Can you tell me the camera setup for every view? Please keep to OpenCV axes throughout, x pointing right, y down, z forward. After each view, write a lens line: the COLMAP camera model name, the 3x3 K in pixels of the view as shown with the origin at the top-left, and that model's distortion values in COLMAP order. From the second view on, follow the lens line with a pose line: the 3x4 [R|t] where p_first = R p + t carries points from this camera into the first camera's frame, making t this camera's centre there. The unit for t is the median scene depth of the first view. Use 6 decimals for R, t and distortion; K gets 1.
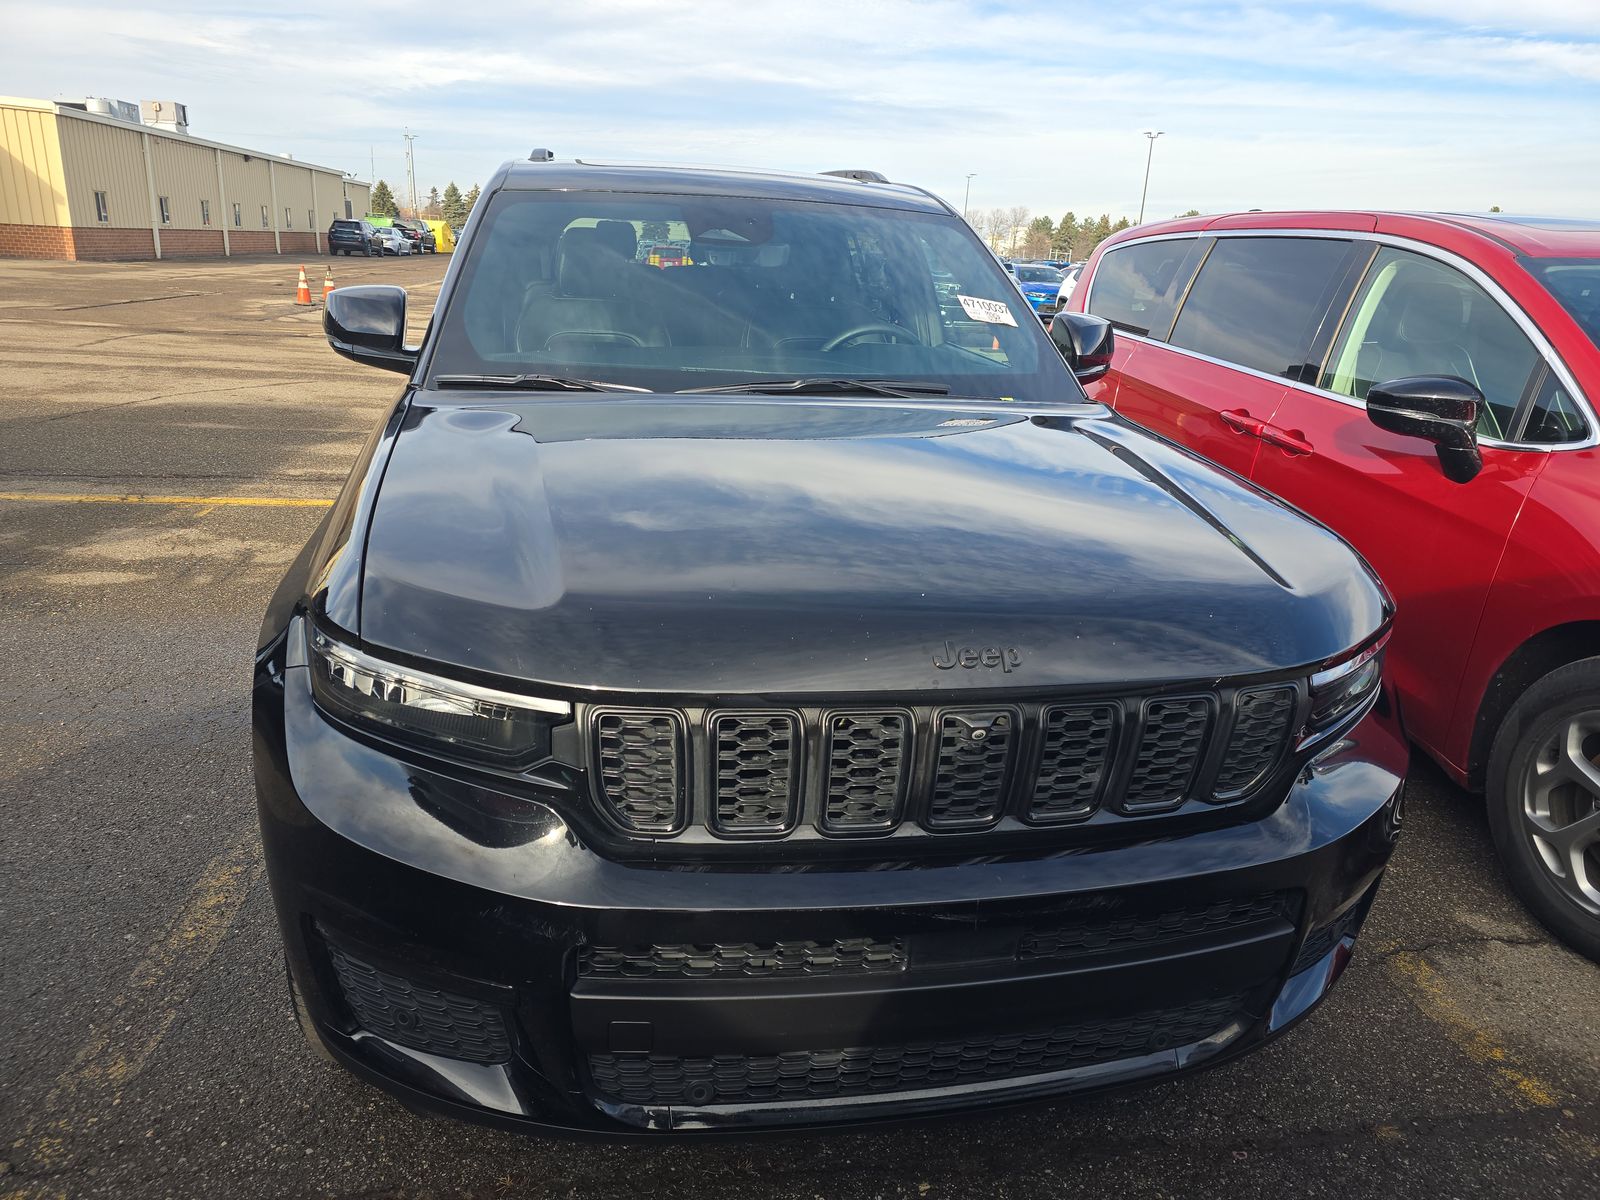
lens RADIAL K [[1101.3, 0, 800.0], [0, 1101.3, 600.0], [0, 0, 1]] dist [0.041867, -0.031332]
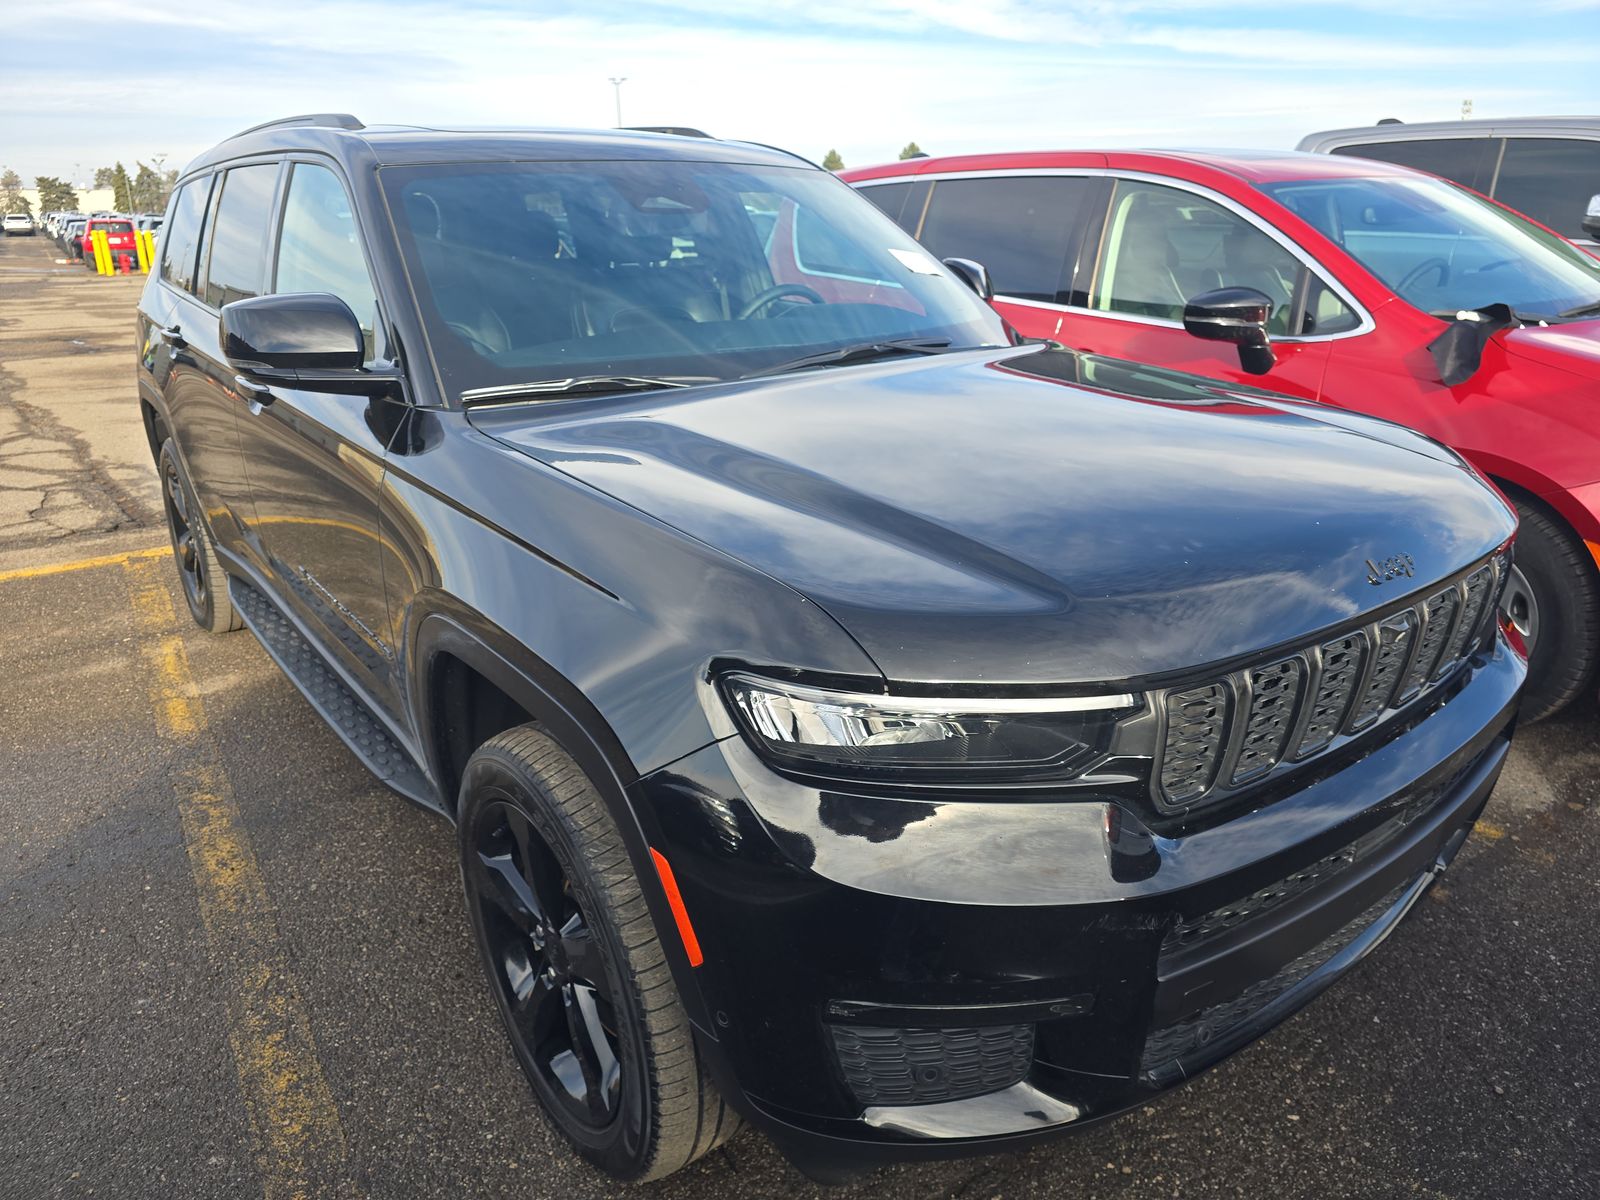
lens RADIAL K [[1112.4, 0, 800.0], [0, 1112.4, 600.0], [0, 0, 1]] dist [0.005421, 0.002265]
pose [[0.895375, -0.202390, 0.396663, -0.380530], [0.186486, 0.979299, 0.078719, -0.054211], [-0.404384, 0.003489, 0.914583, 0.098704]]
